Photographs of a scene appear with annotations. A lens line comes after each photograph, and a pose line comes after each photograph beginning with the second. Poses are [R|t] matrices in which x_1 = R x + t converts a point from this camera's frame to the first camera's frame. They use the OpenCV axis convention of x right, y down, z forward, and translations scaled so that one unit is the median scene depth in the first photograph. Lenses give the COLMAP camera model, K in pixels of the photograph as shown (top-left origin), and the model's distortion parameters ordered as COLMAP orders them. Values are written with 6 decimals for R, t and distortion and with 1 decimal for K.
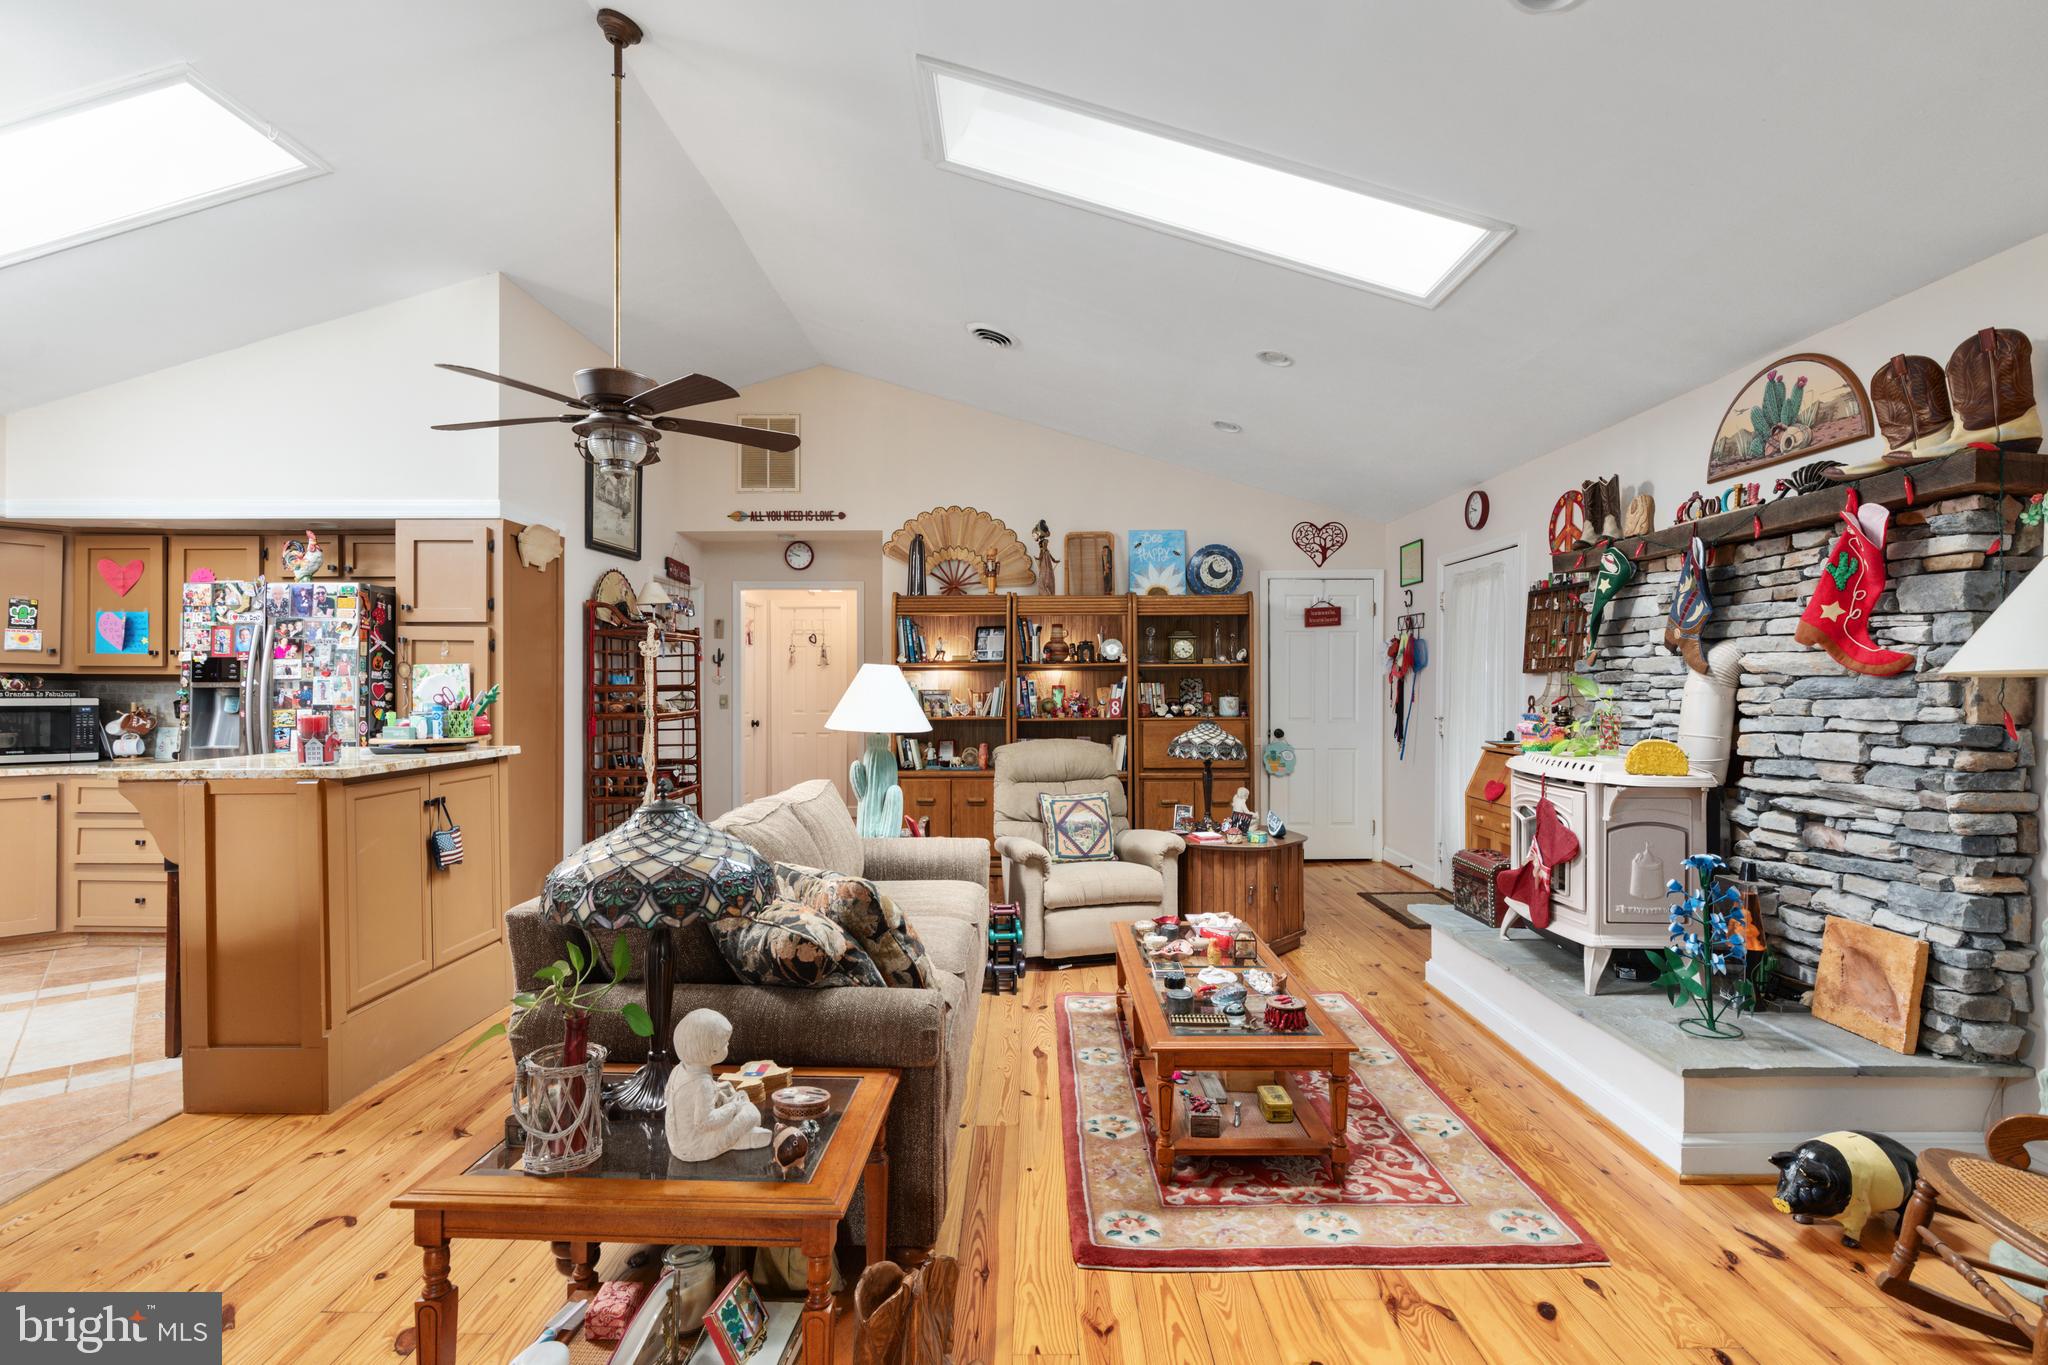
lens RADIAL K [[949.4, 0, 1029.8], [0, 949.4, 686.6], [0, 0, 1]] dist [-0.002813, -0.000127]
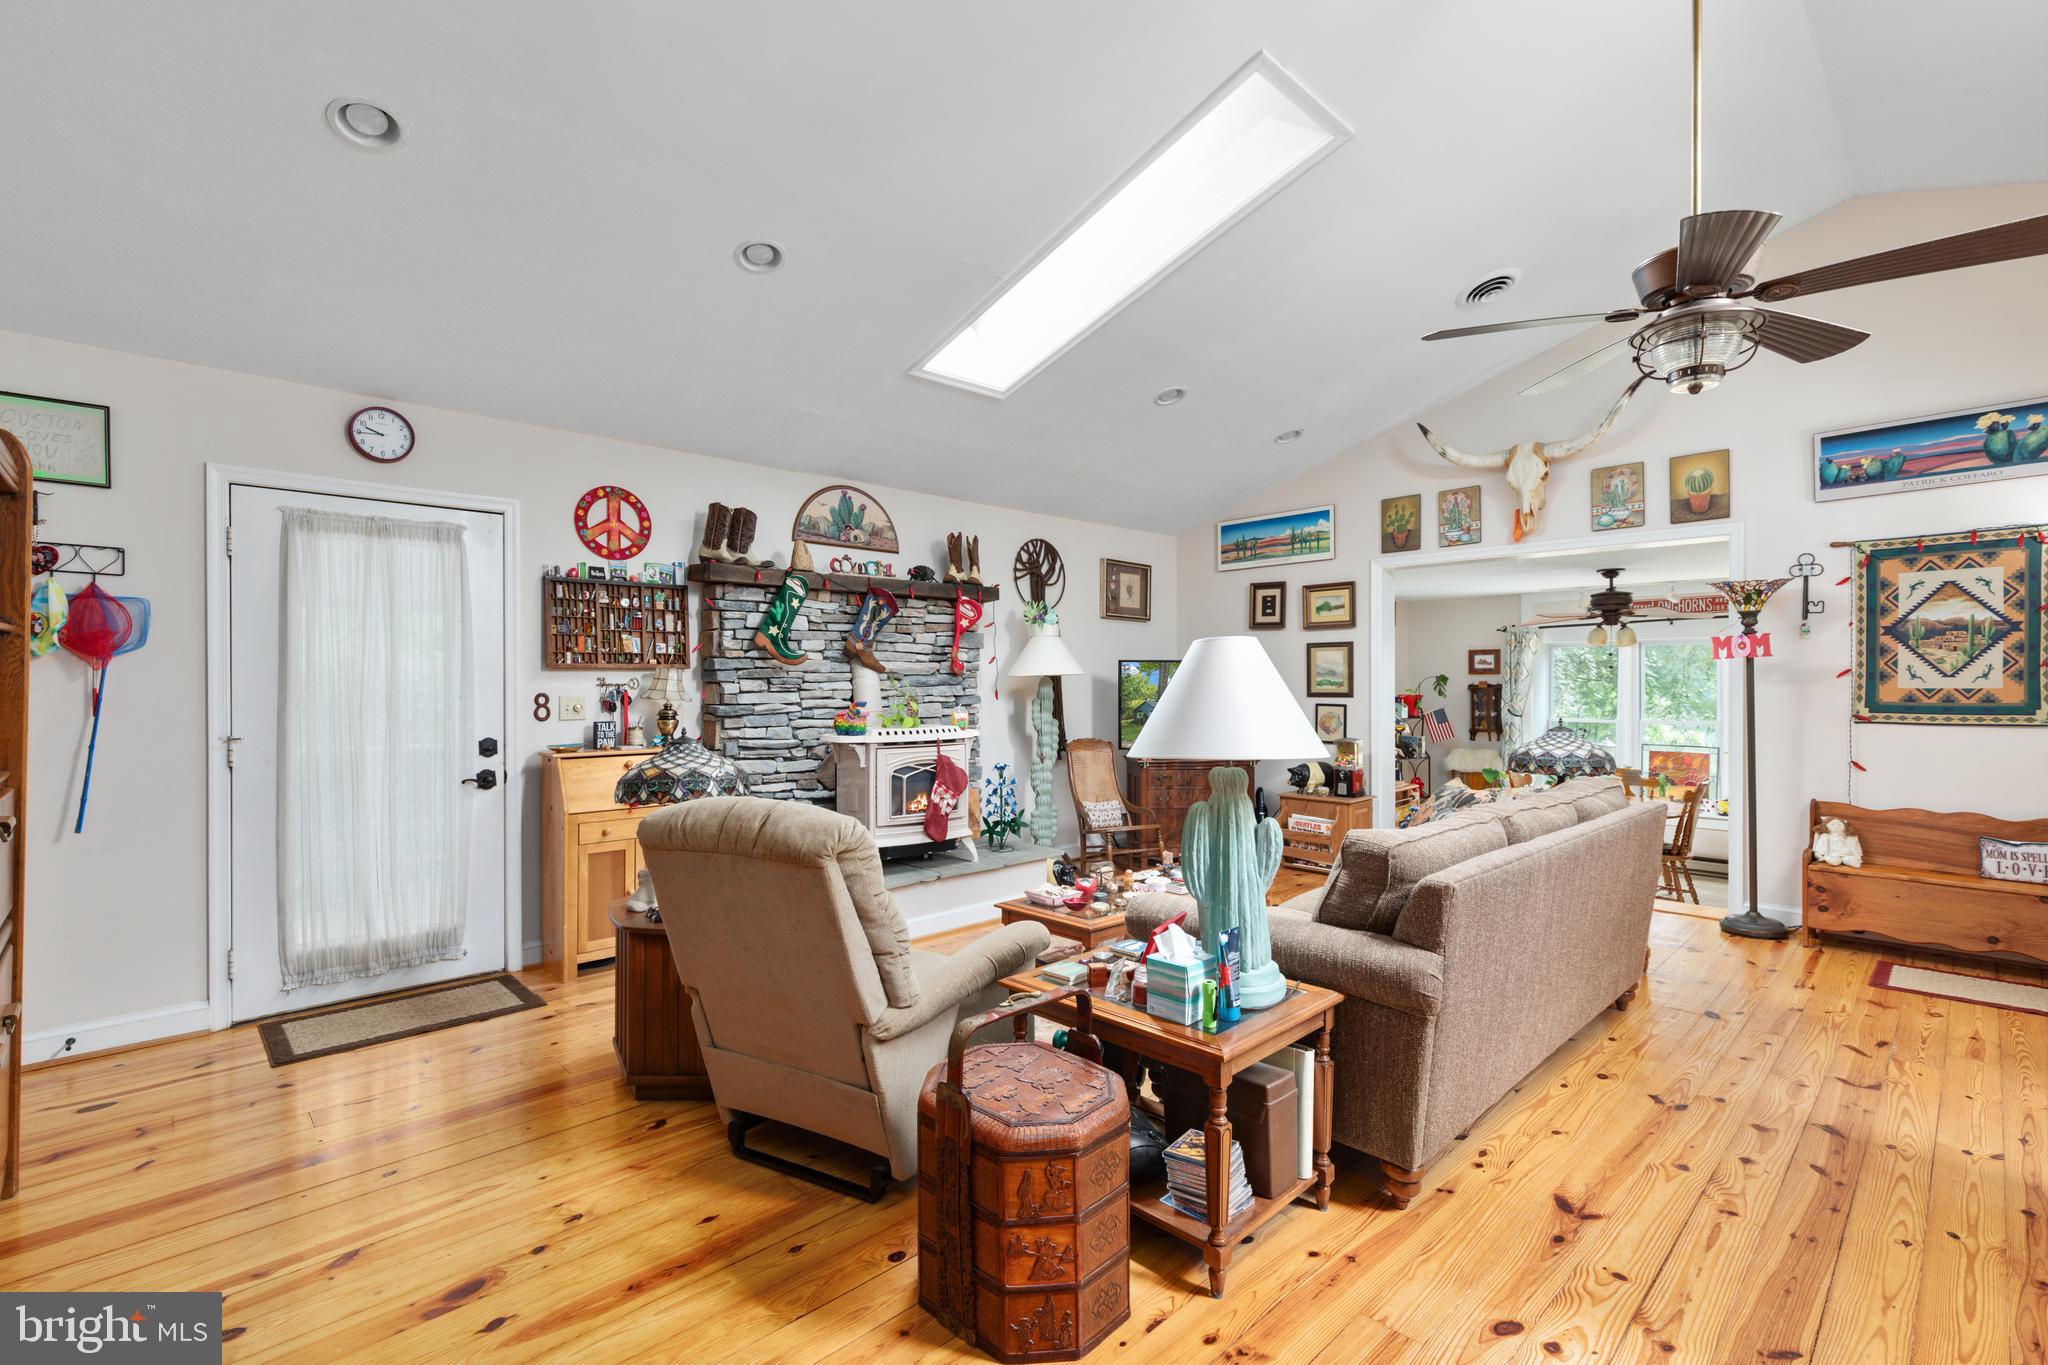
lens RADIAL K [[921.0, 0, 1022.6], [0, 921.0, 686.3], [0, 0, 1]] dist [0.007302, -0.000444]
pose [[-0.688374, -0.001480, 0.725355, -0.450536], [0.005726, 0.999956, 0.007474, -0.000586], [-0.725334, 0.009299, -0.688335, 1.415881]]
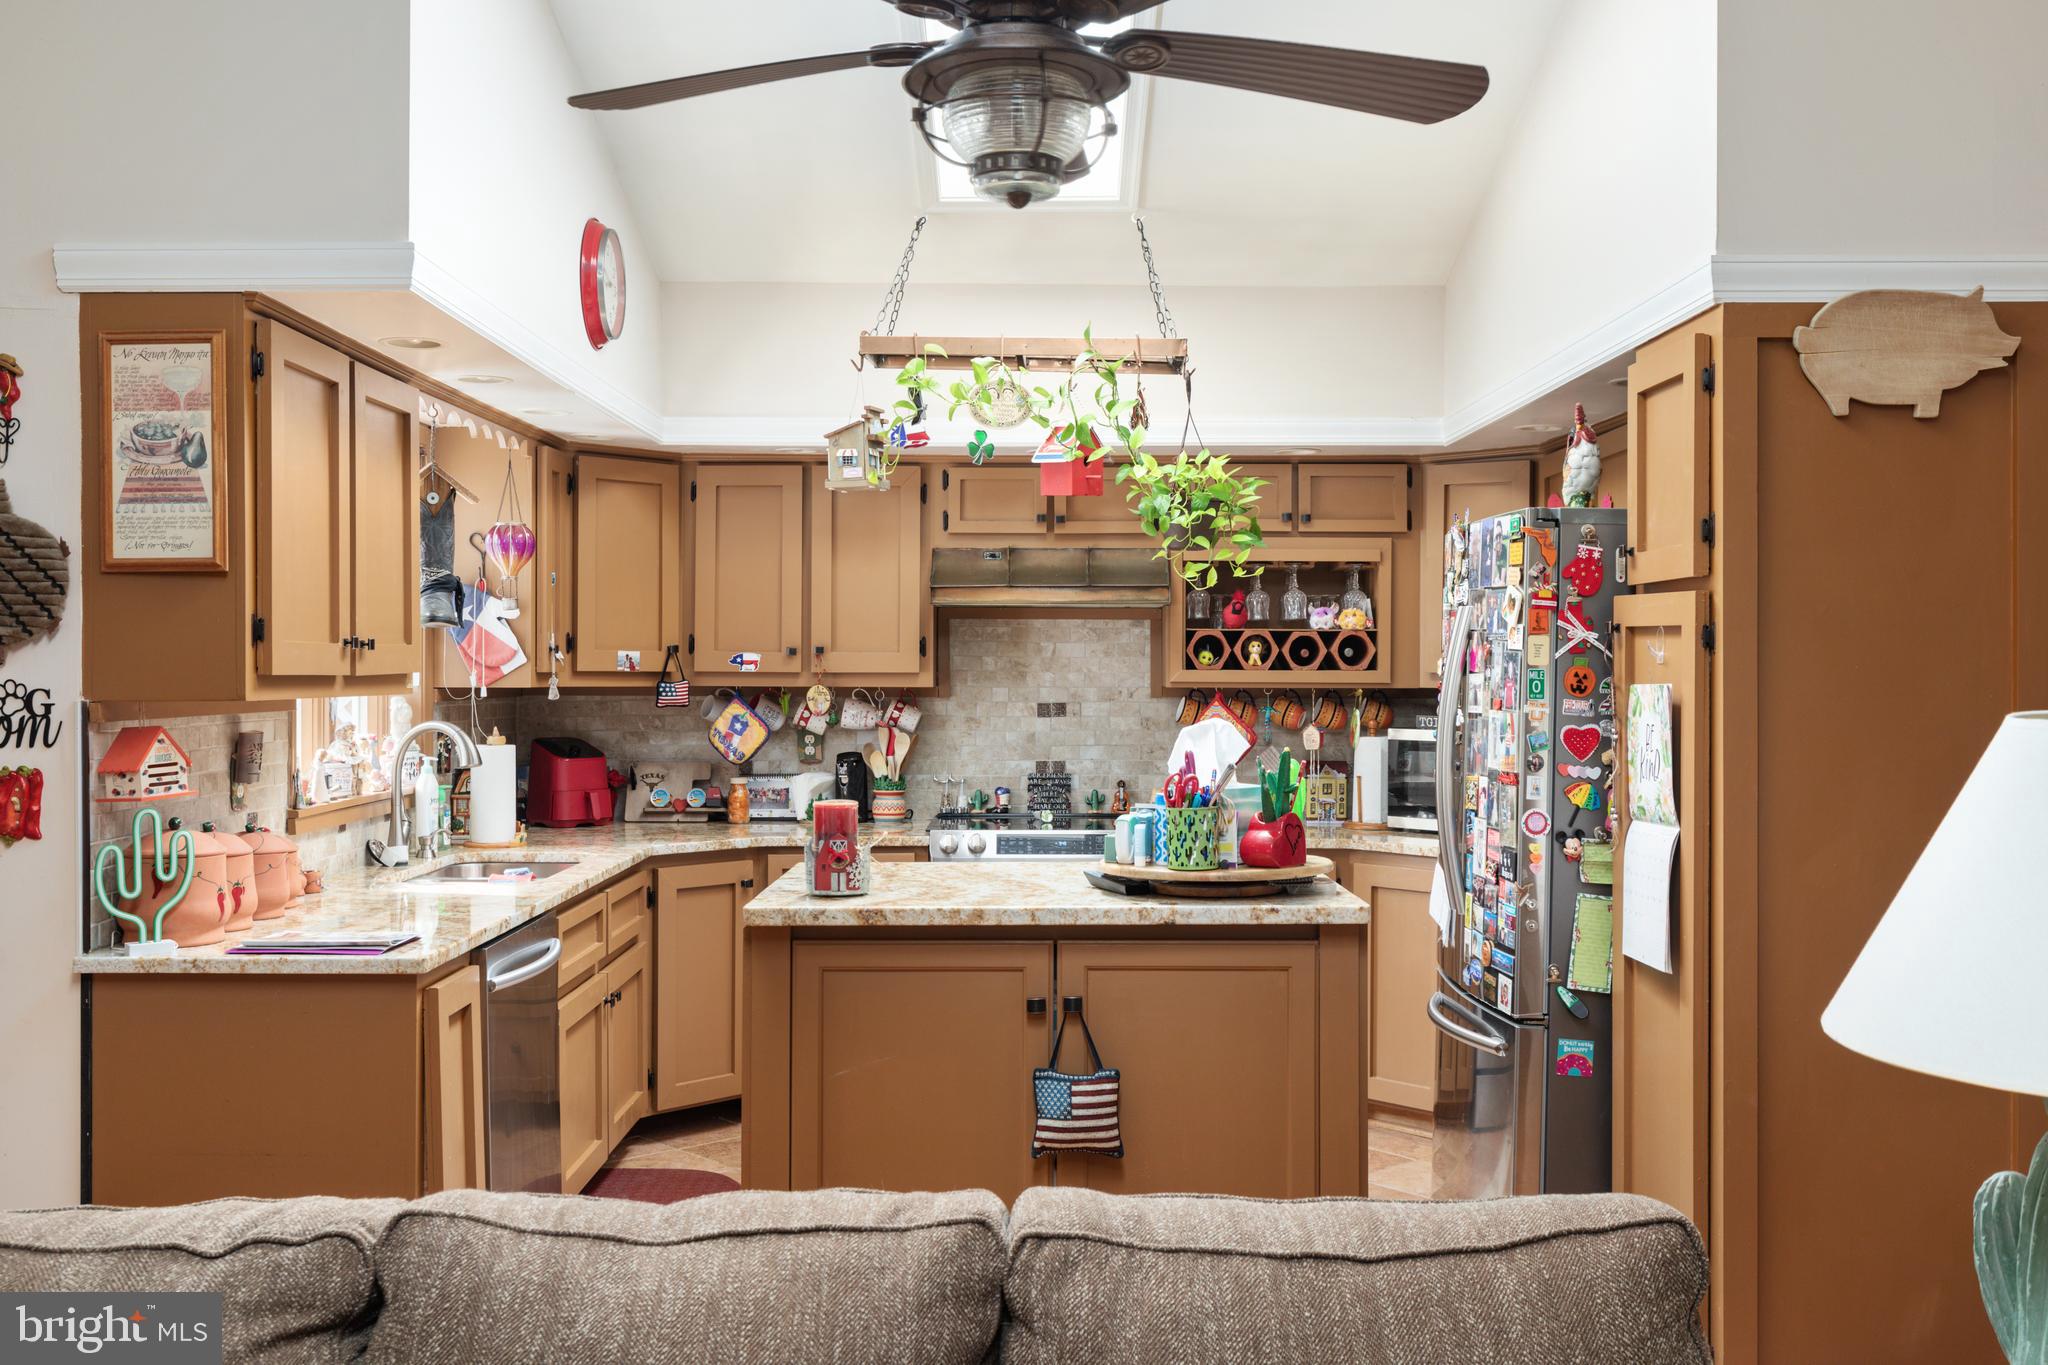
lens RADIAL K [[1957.1, 0, 1028.9], [0, 1957.1, 681.0], [0, 0, 1]] dist [-0.002361, 0.000000]
pose [[-0.004459, 0.008565, -0.999953, 0.240413], [-0.002877, 0.999959, 0.008578, -0.032536], [0.999986, 0.002915, -0.004435, 0.756900]]
